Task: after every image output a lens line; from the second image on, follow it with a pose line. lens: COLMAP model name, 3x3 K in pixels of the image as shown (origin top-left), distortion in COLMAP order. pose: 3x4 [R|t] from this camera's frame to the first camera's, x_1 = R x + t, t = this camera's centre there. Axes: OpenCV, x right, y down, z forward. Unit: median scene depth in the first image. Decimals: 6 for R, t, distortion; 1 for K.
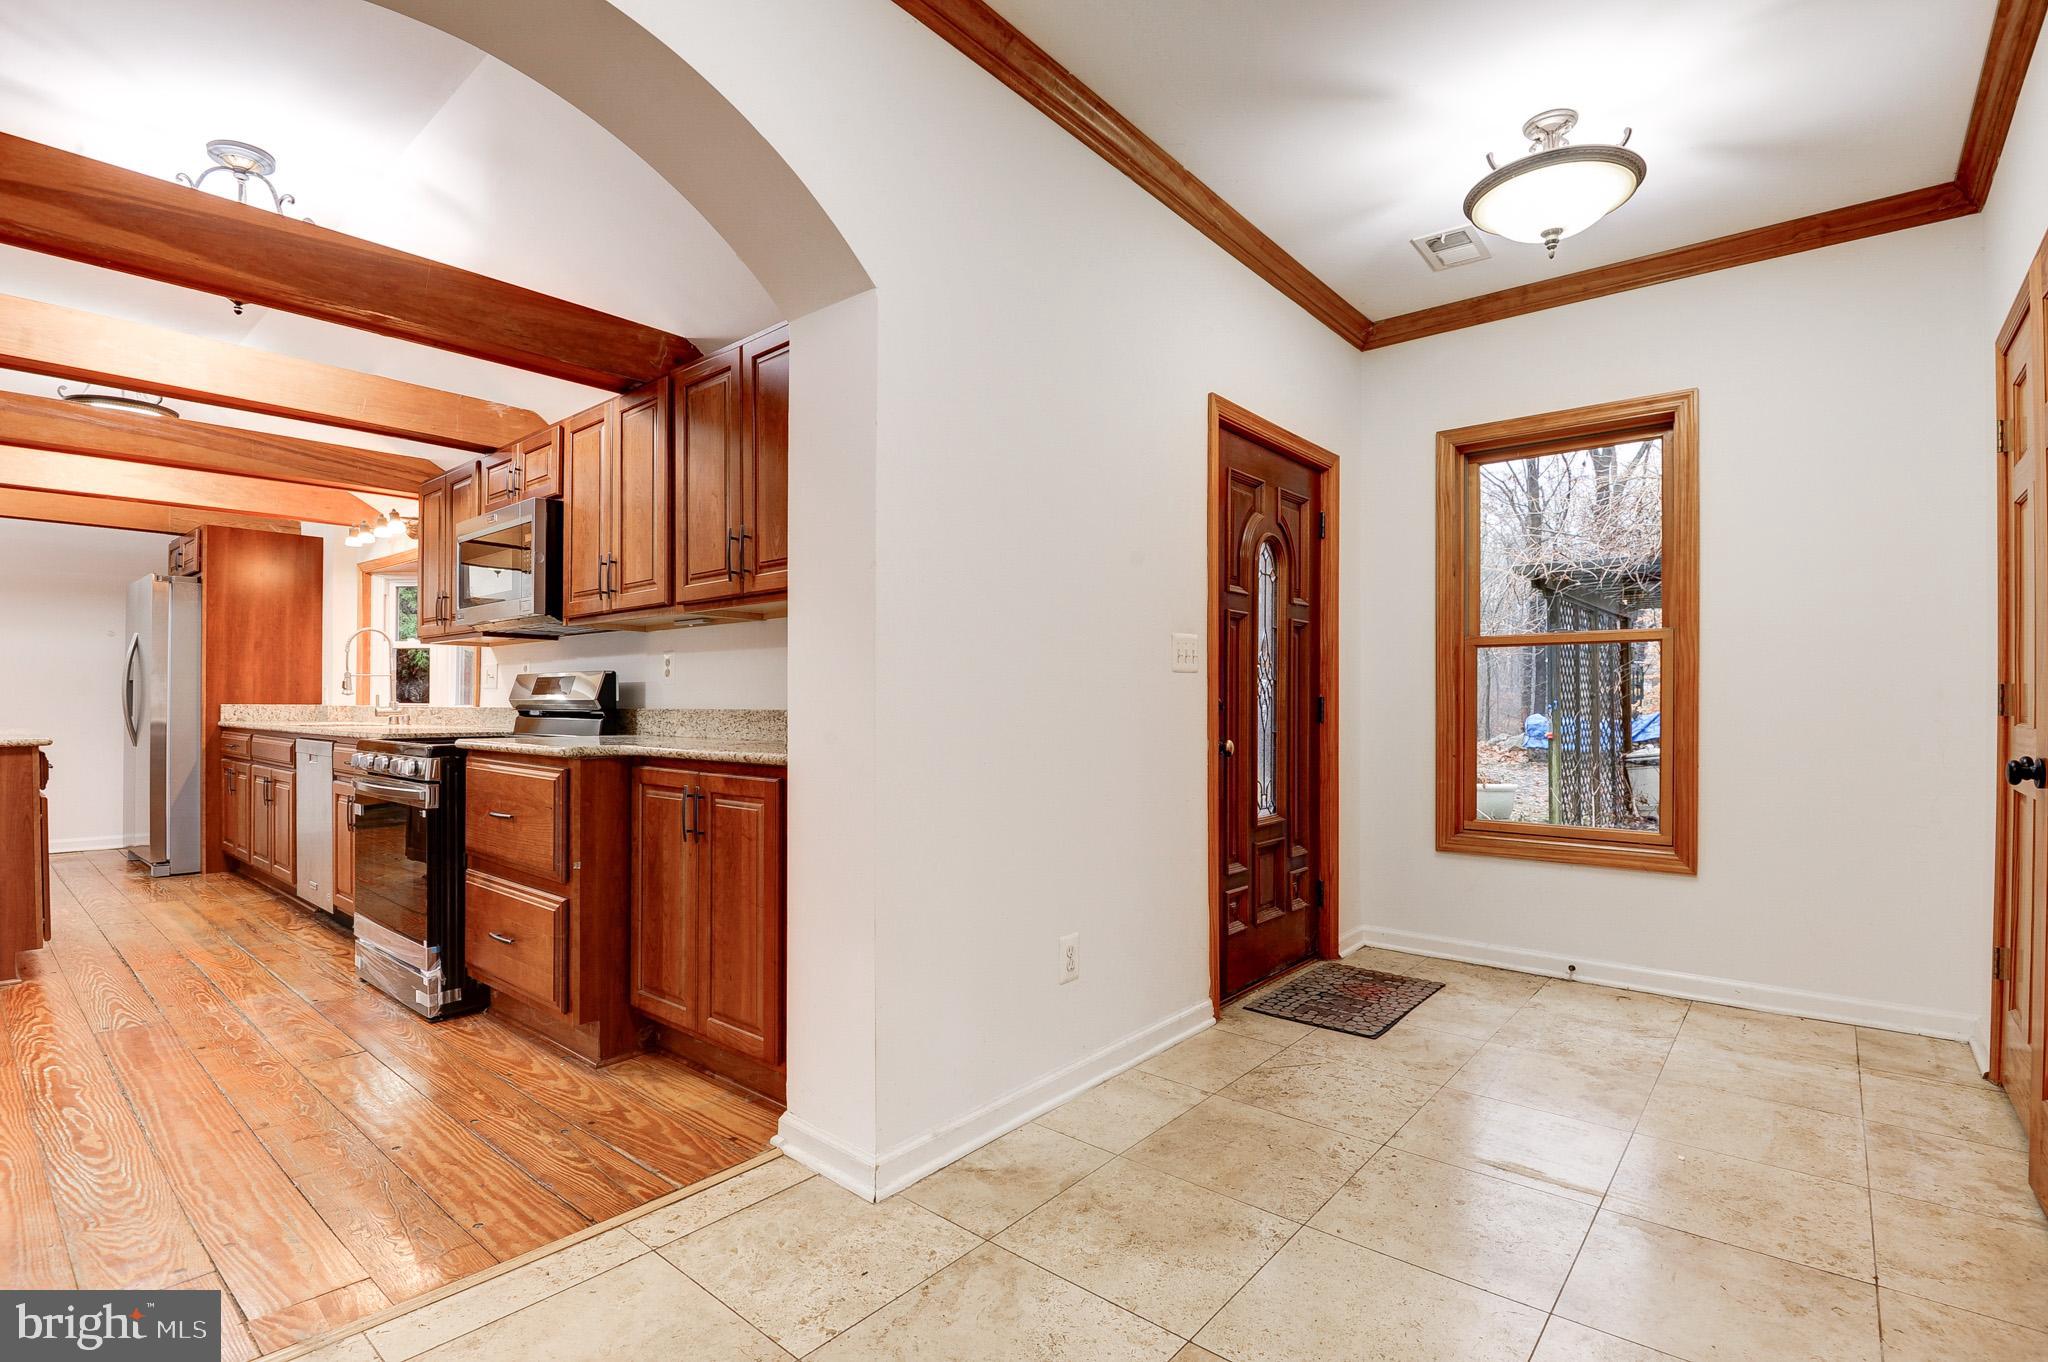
lens RADIAL K [[957.5, 0, 1015.7], [0, 957.5, 707.2], [0, 0, 1]] dist [-0.005486, -0.010726]
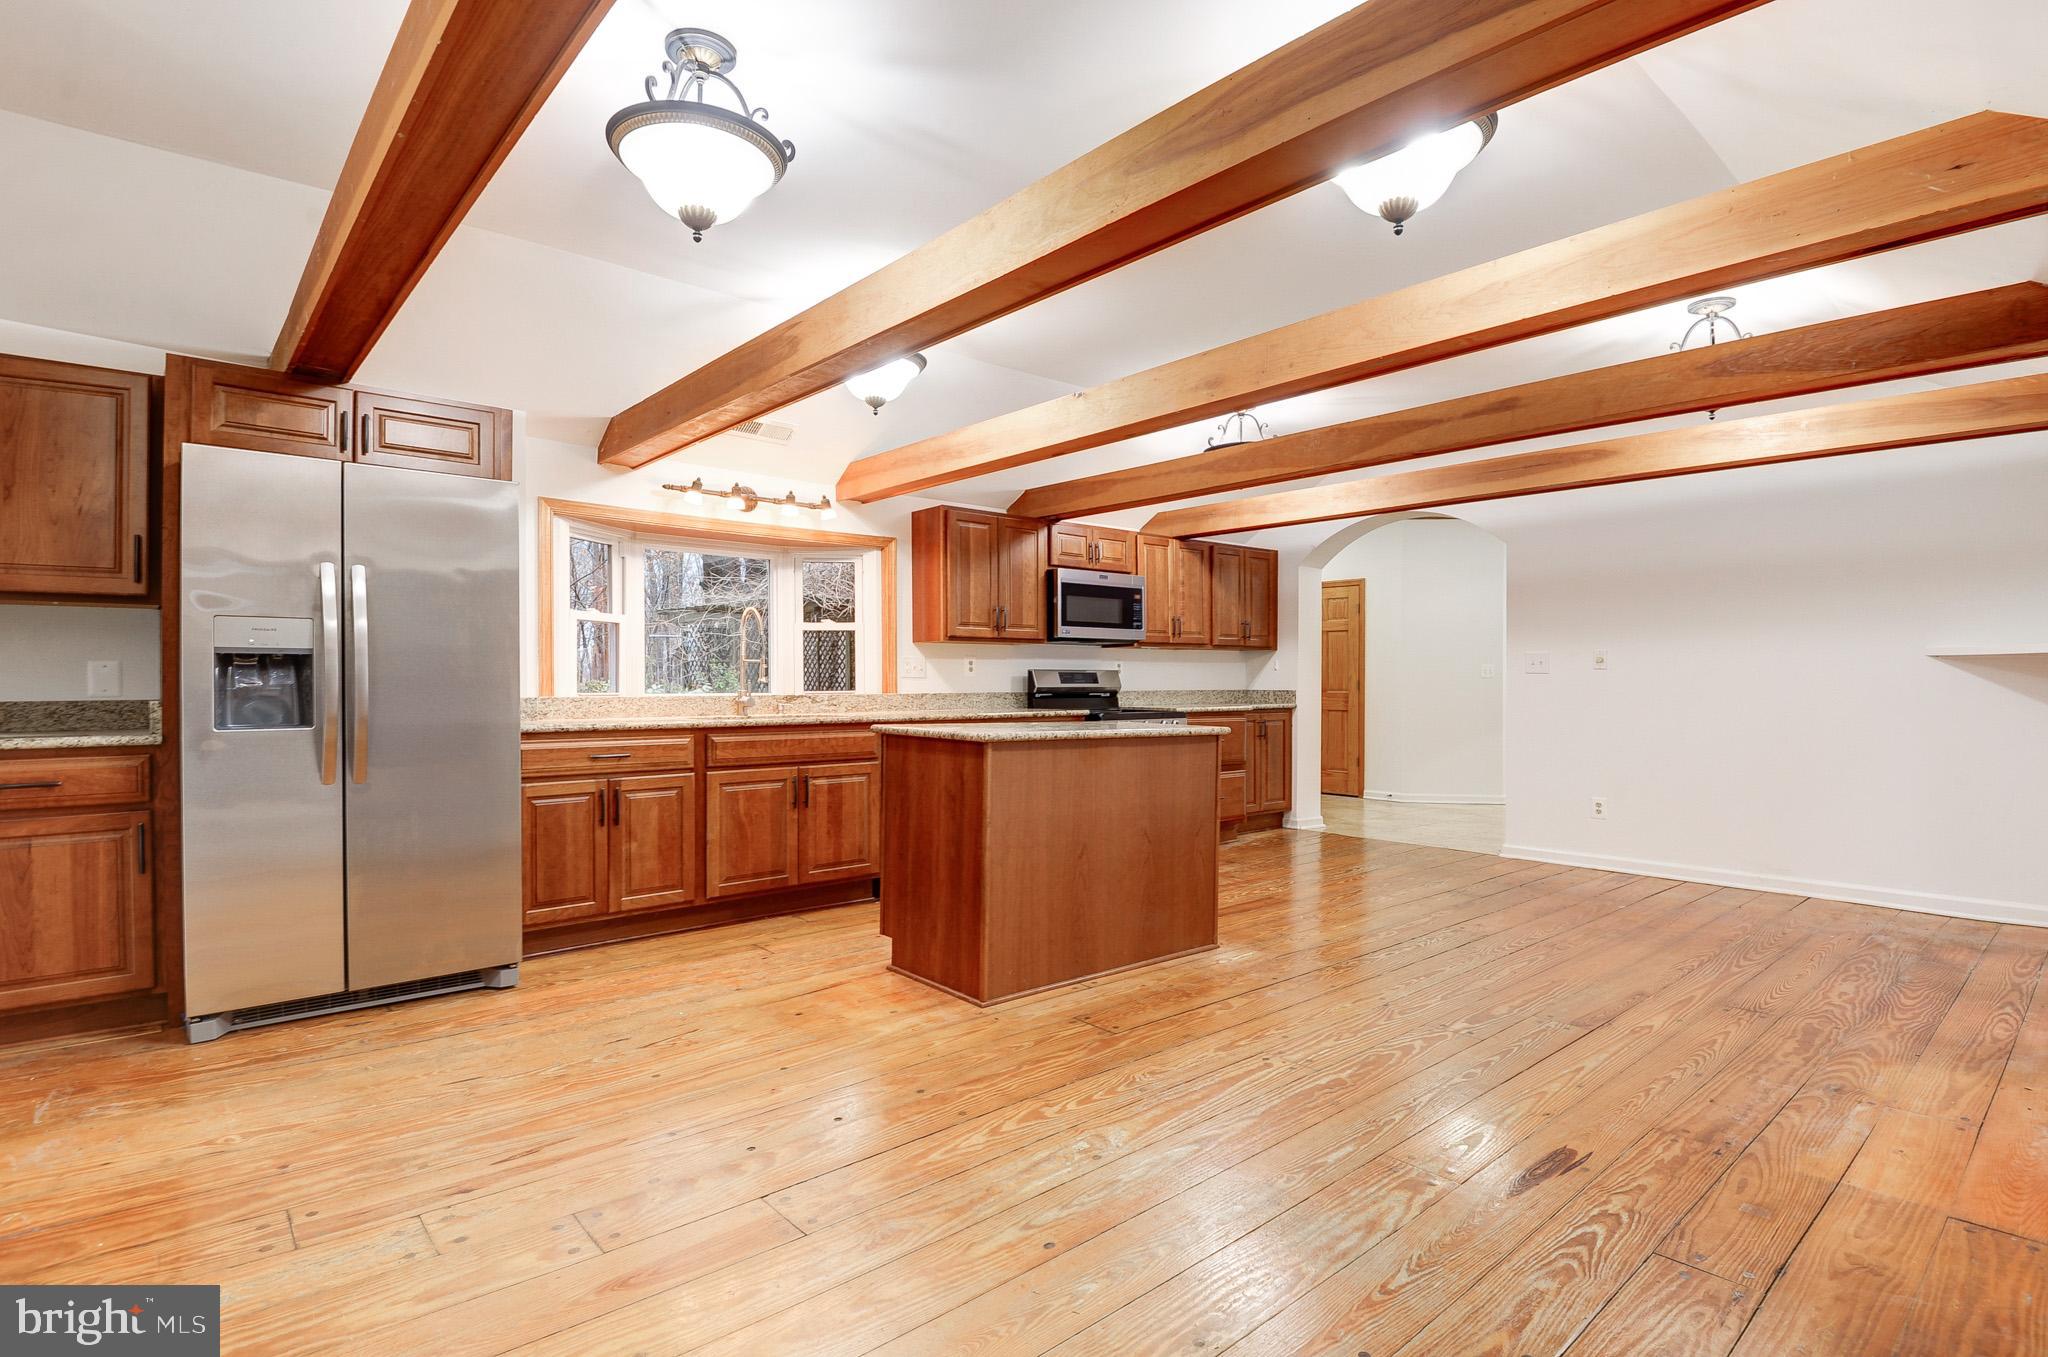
lens RADIAL K [[997.2, 0, 1019.6], [0, 997.2, 681.1], [0, 0, 1]] dist [0.002471, -0.009278]
pose [[0.151843, -0.003854, 0.988397, -2.255272], [0.003453, 0.999988, 0.003369, -0.024042], [-0.988399, 0.002901, 0.151855, 0.877048]]
